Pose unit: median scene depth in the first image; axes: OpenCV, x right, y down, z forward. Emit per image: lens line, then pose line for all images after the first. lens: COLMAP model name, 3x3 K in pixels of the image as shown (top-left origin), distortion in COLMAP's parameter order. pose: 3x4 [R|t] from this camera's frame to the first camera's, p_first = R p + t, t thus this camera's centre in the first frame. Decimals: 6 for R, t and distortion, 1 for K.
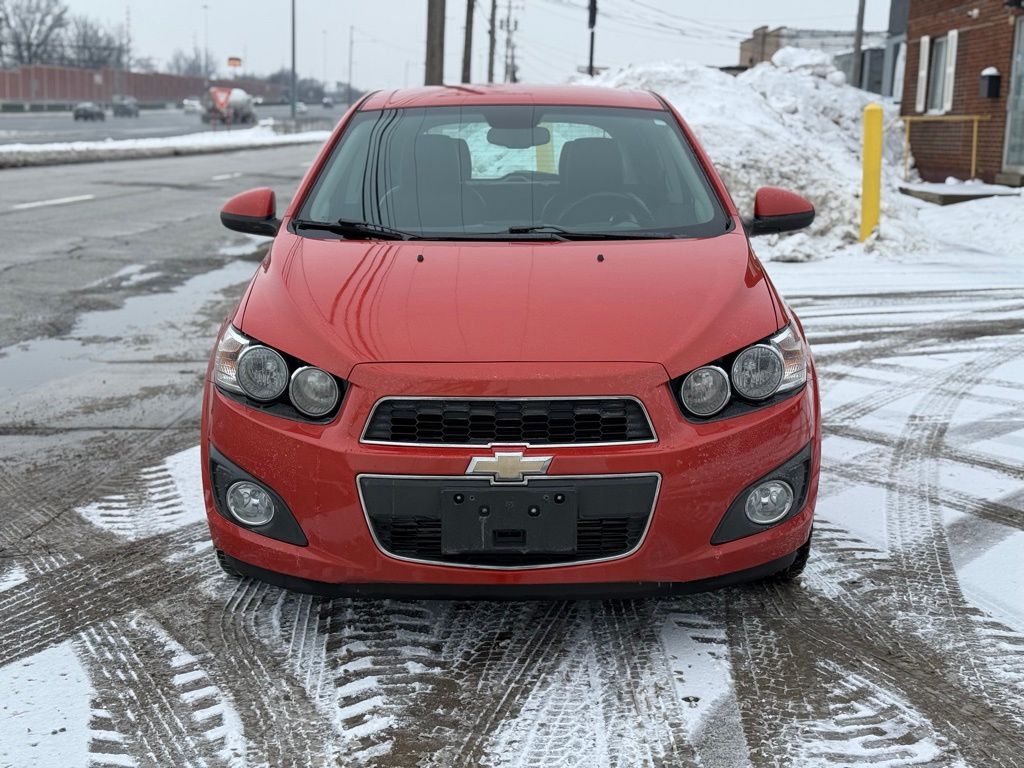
lens RADIAL K [[1408.9, 0, 525.1], [0, 1408.9, 382.4], [0, 0, 1]] dist [0.222389, -0.531015]
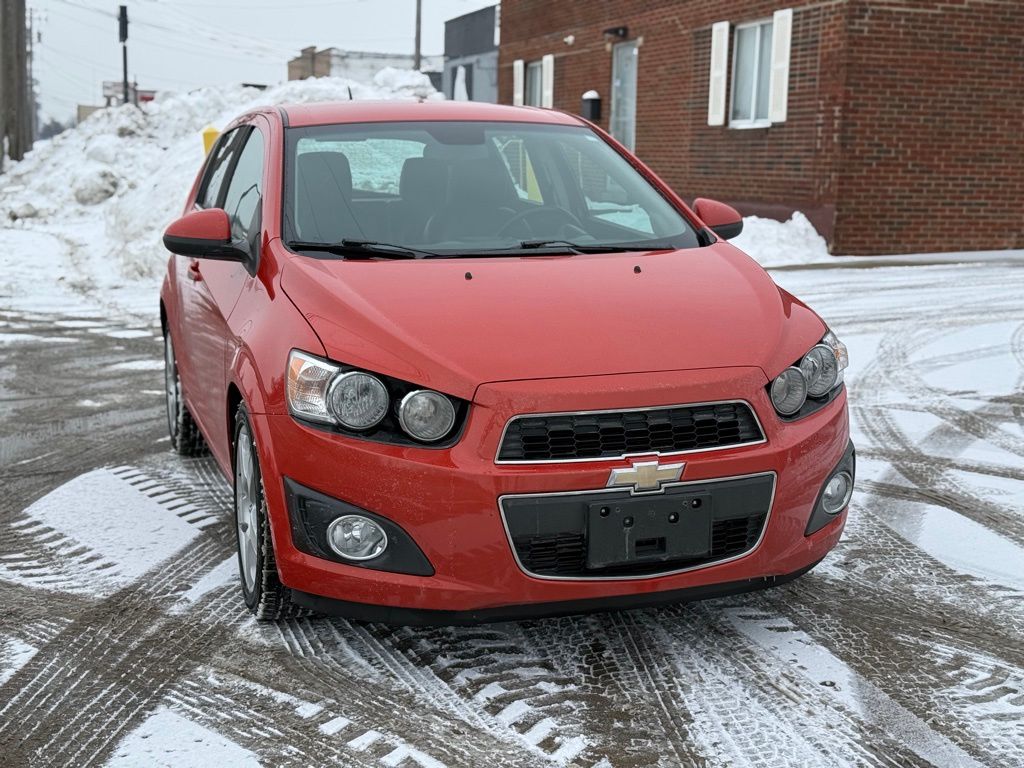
lens RADIAL K [[1408.9, 0, 525.1], [0, 1408.9, 382.4], [0, 0, 1]] dist [0.222389, -0.531015]
pose [[0.948481, -0.057626, 0.311550, -0.358064], [0.061546, 0.998100, -0.002755, -0.008756], [-0.310799, 0.021788, 0.950226, 0.055300]]
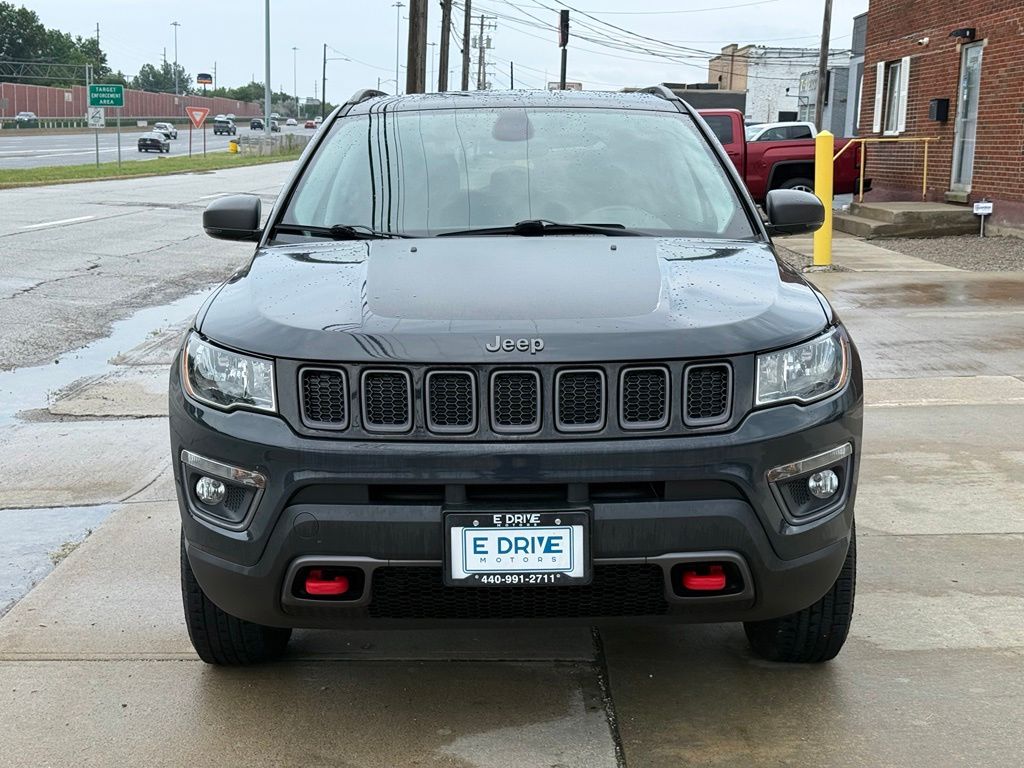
lens RADIAL K [[1418.1, 0, 512.0], [0, 1418.1, 384.0], [0, 0, 1]] dist [0.204732, -0.481226]
pose [[0.999930, -0.007147, 0.009431, -0.034361], [0.007242, 0.999923, -0.010037, 0.036468], [-0.009359, 0.010105, 0.999905, -0.367836]]
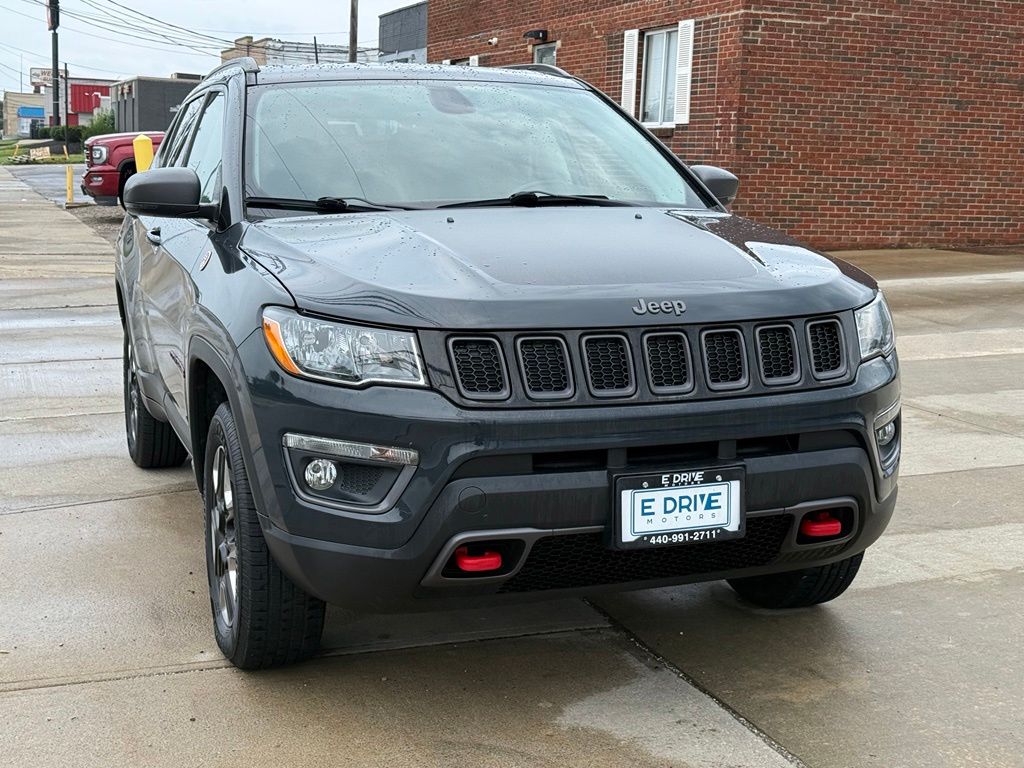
lens RADIAL K [[1447.1, 0, 512.0], [0, 1447.1, 384.0], [0, 0, 1]] dist [0.193123, -0.439544]
pose [[0.938738, -0.051606, 0.340745, -0.399553], [0.054956, 0.998489, -0.000181, 0.045846], [-0.340221, 0.018896, 0.940156, -0.312677]]
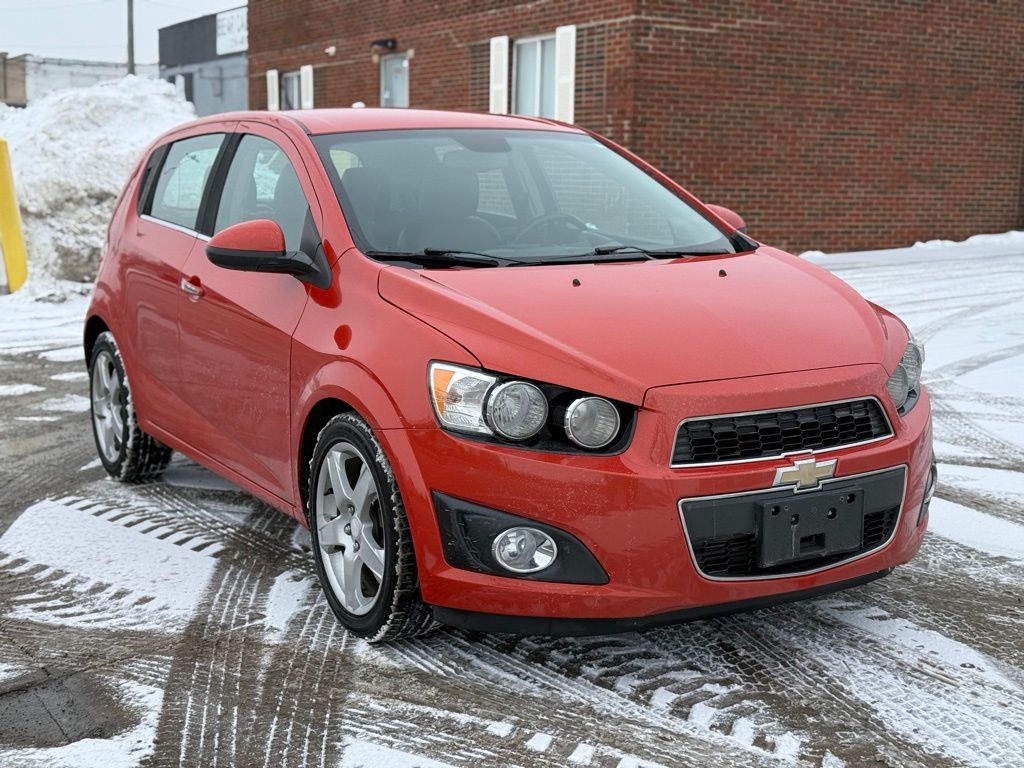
lens RADIAL K [[1409.5, 0, 517.8], [0, 1409.5, 379.6], [0, 0, 1]] dist [0.206692, -0.440085]
pose [[0.864132, -0.084730, 0.496081, -0.618450], [0.096233, 0.995356, 0.002375, -0.027586], [-0.493979, 0.045687, 0.868273, 0.177925]]
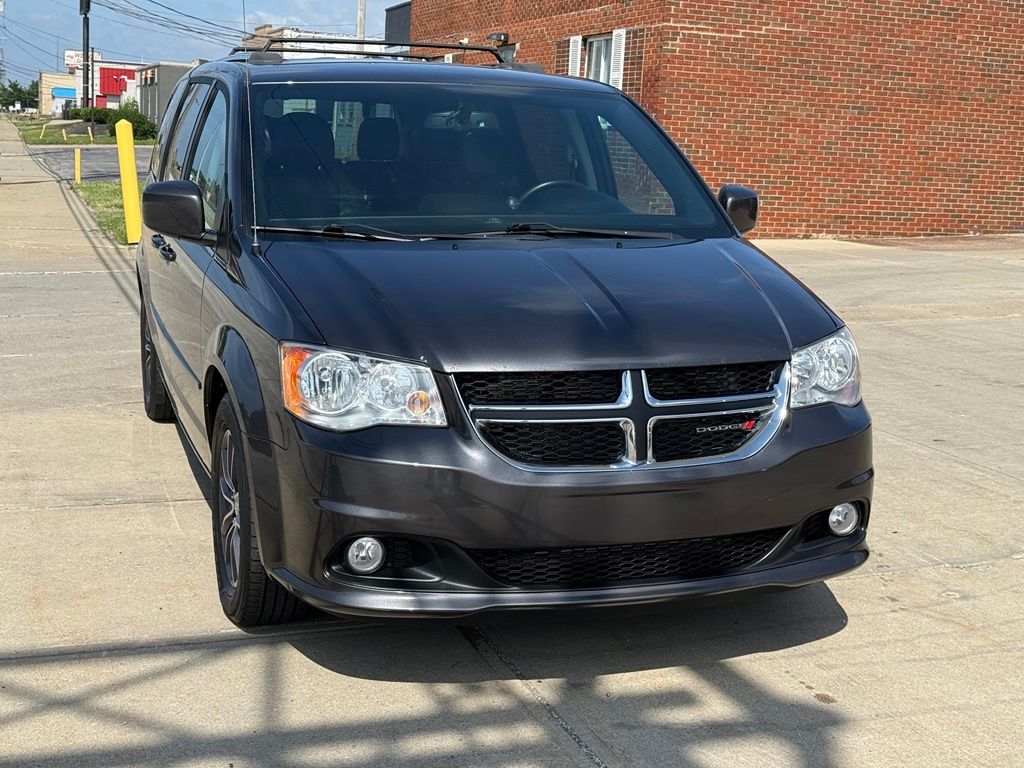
lens RADIAL K [[1418.1, 0, 512.0], [0, 1418.1, 384.0], [0, 0, 1]] dist [0.204732, -0.481226]
pose [[0.944390, -0.036487, 0.326798, -0.297311], [0.034881, 0.999333, 0.010774, 0.106014], [-0.326973, 0.001224, 0.945033, -0.817022]]
